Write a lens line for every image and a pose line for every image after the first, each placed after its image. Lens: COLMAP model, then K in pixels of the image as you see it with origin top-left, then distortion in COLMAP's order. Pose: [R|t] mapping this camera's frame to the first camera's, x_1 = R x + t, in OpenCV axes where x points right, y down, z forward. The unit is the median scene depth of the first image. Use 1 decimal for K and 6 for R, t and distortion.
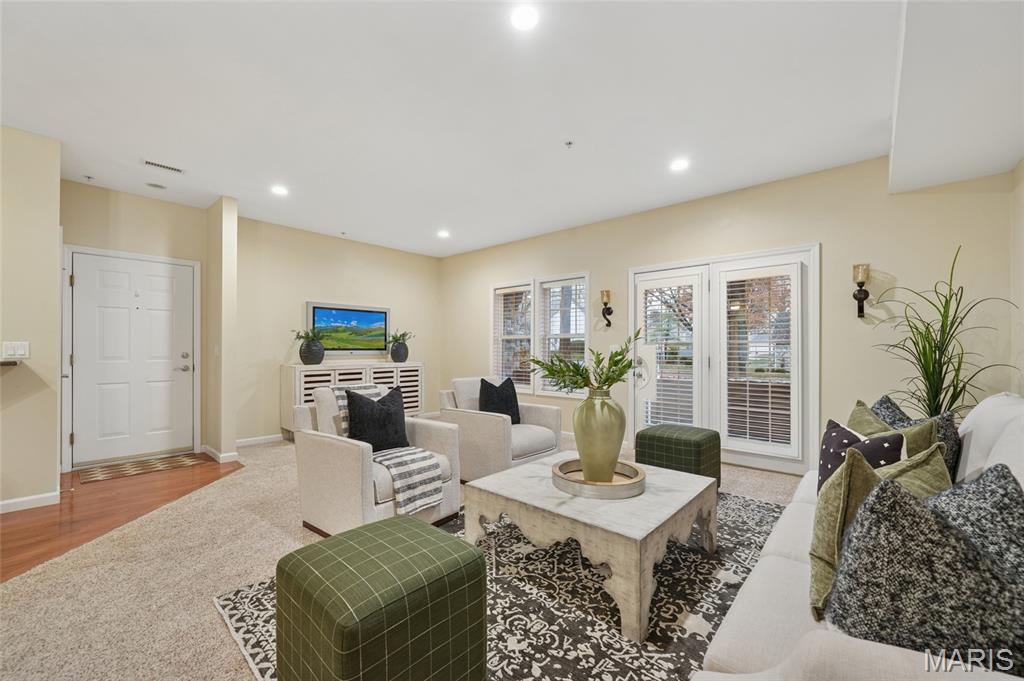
lens RADIAL K [[408.1, 0, 507.0], [0, 408.1, 346.9], [0, 0, 1]] dist [-0.001033, 0.000437]
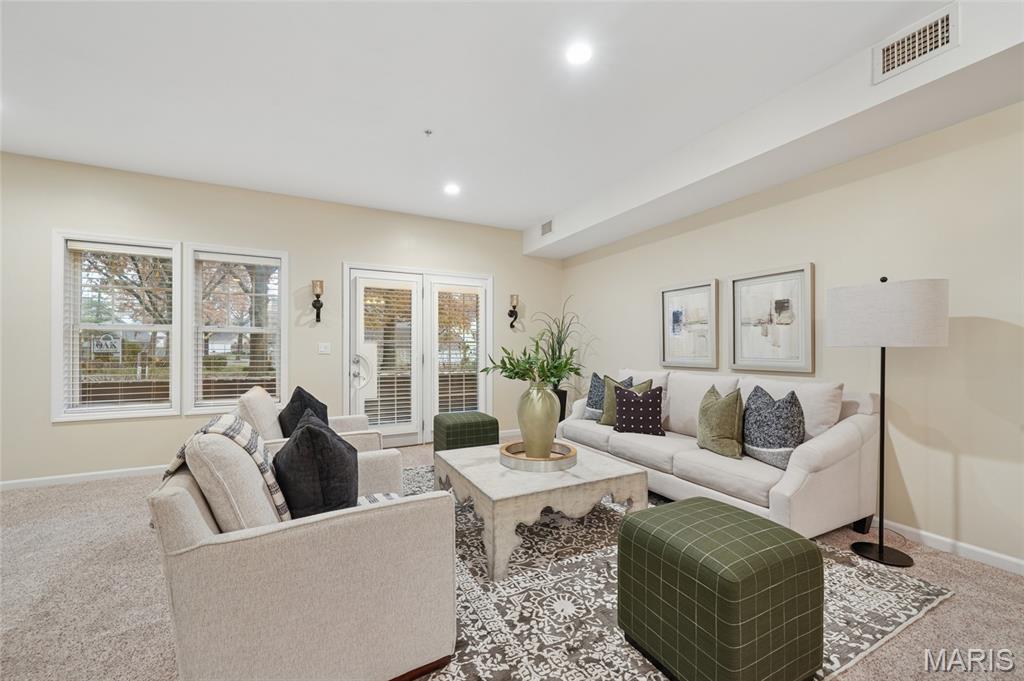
lens RADIAL K [[408.1, 0, 510.3], [0, 408.1, 343.8], [0, 0, 1]] dist [-0.001033, 0.000437]
pose [[0.354545, 0.007634, 0.935008, -0.509801], [-0.005118, 0.999968, -0.006224, 0.000751], [-0.935025, -0.002579, 0.354573, 0.363594]]
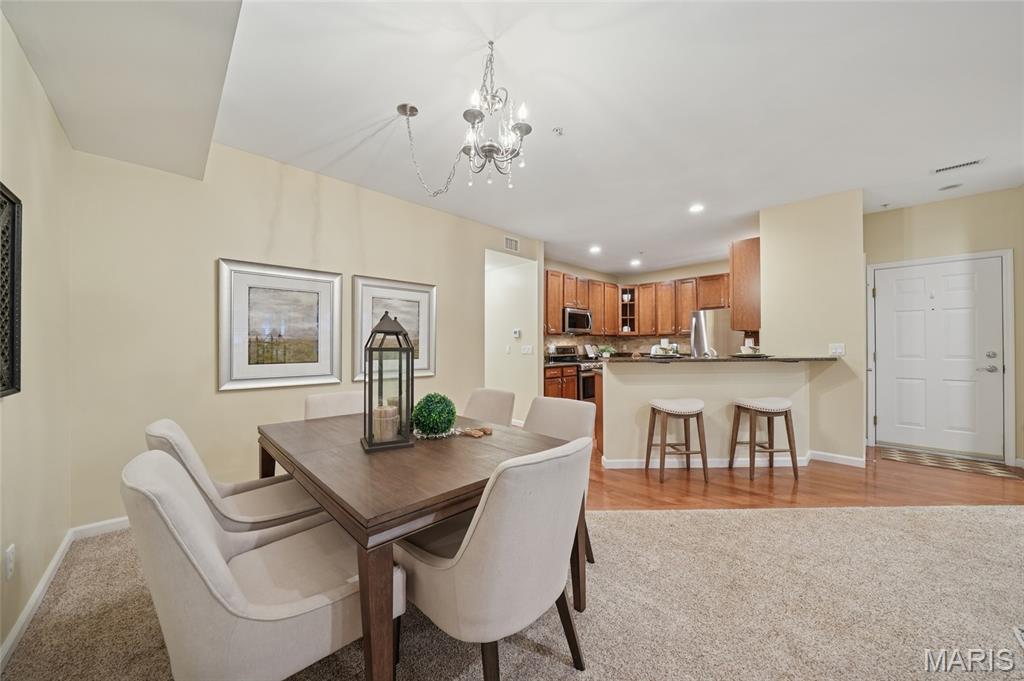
lens RADIAL K [[354.7, 0, 514.3], [0, 354.7, 344.7], [0, 0, 1]] dist [-0.018915, 0.001188]
pose [[-0.057073, -0.002153, -0.998368, 0.047905], [0.009711, 0.999949, -0.002711, -0.011731], [0.998323, -0.009850, -0.057049, -0.030983]]
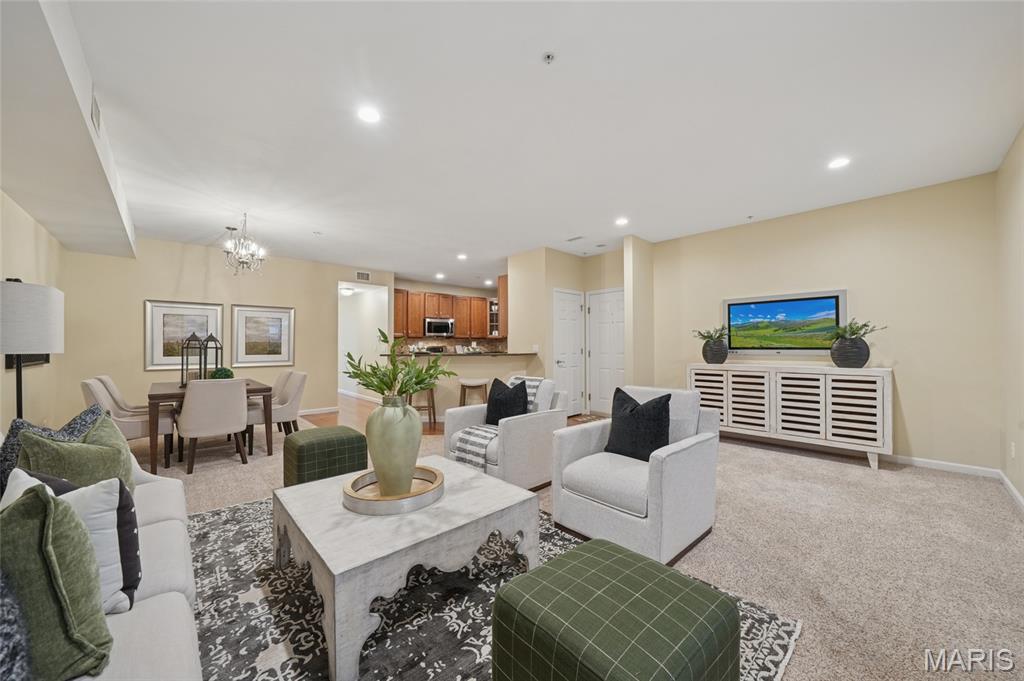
lens RADIAL K [[378.5, 0, 521.2], [0, 378.5, 345.3], [0, 0, 1]] dist [-0.006410, -0.000302]
pose [[-0.083522, -0.000909, -0.996506, 0.608004], [0.009322, 0.999955, -0.001693, -0.005770], [0.996462, -0.009431, -0.083510, 0.772126]]
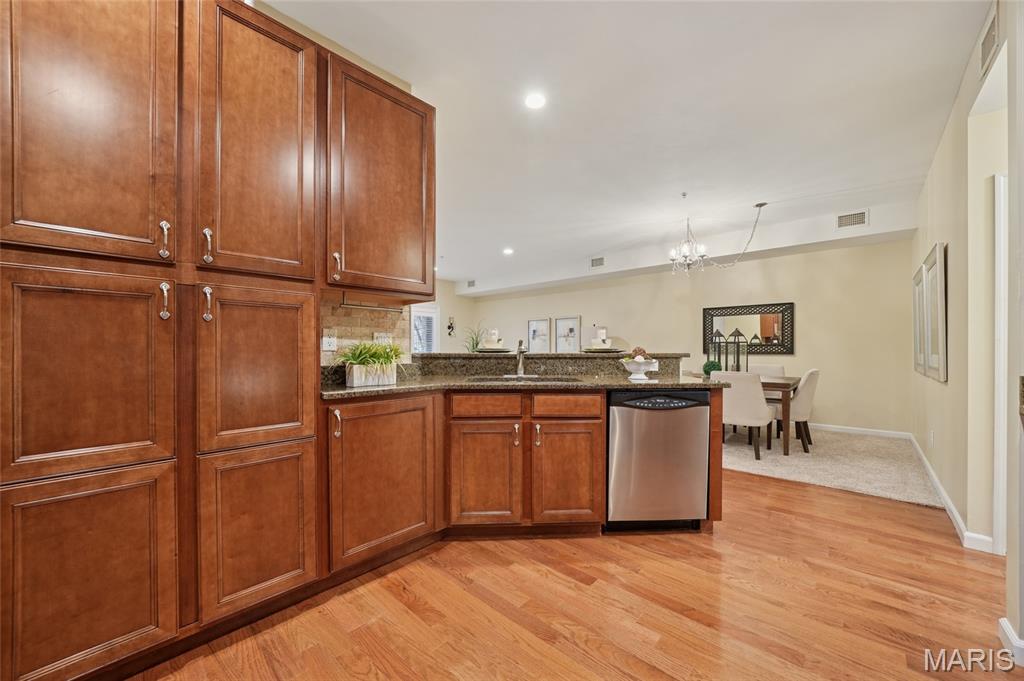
lens RADIAL K [[378.5, 0, 518.4], [0, 378.5, 348.9], [0, 0, 1]] dist [-0.006410, -0.000302]
pose [[-0.002721, -0.003921, 0.999989, -1.492307], [-0.007888, 0.999961, 0.003899, 0.010225], [-0.999965, -0.007877, -0.002752, 0.427929]]
